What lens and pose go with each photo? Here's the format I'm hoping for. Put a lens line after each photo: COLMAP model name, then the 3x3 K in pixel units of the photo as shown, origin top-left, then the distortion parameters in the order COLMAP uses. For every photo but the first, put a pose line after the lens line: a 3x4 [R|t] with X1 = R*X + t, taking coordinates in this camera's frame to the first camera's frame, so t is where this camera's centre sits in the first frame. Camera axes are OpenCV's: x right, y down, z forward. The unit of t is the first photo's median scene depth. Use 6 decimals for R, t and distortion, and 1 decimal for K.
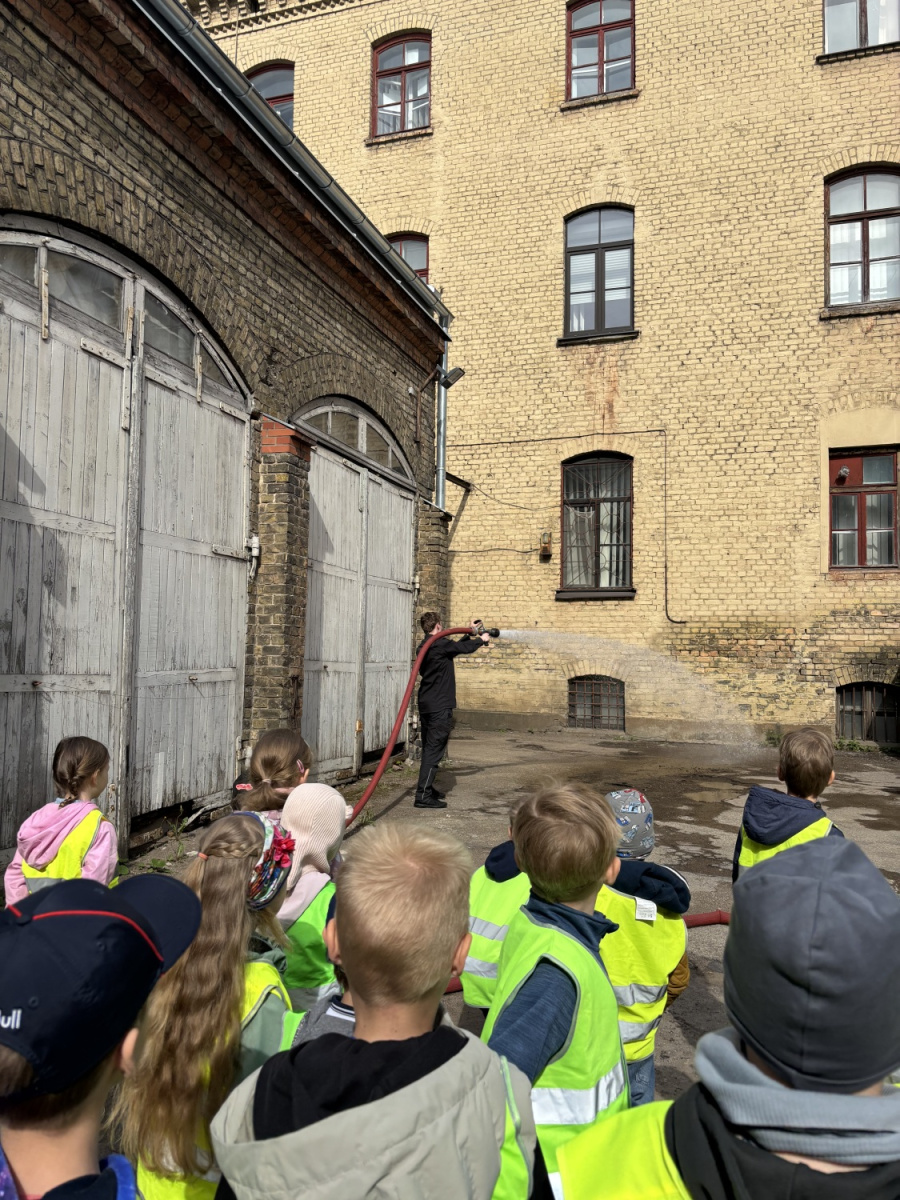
lens RADIAL K [[937.4, 0, 447.4], [0, 937.4, 607.7], [0, 0, 1]] dist [0.014675, -0.032344]
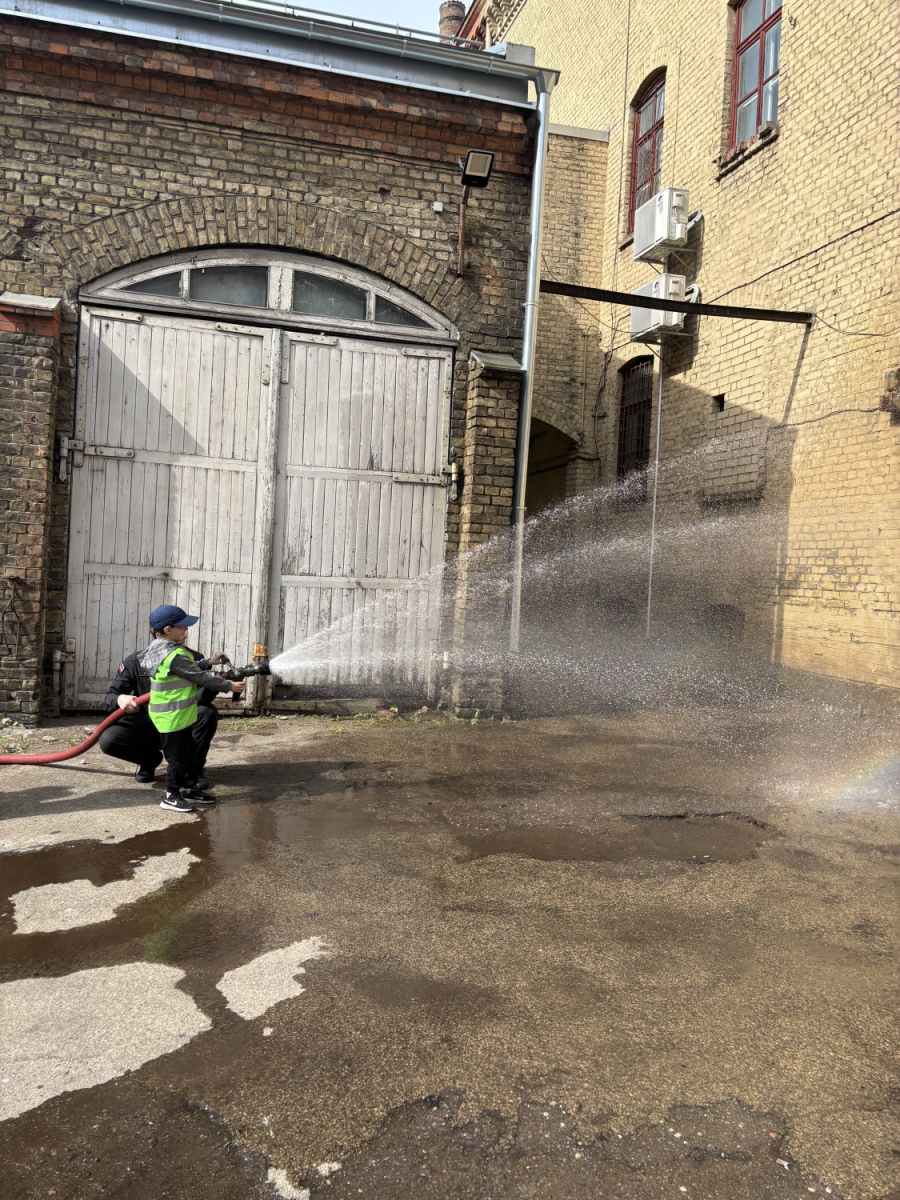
lens RADIAL K [[937.4, 0, 446.2], [0, 937.4, 592.6], [0, 0, 1]] dist [0.014675, -0.032344]
pose [[0.547238, 0.023279, -0.836653, 0.425854], [0.013272, 0.999246, 0.036485, 0.029208], [0.836872, -0.031070, 0.546516, 0.447278]]
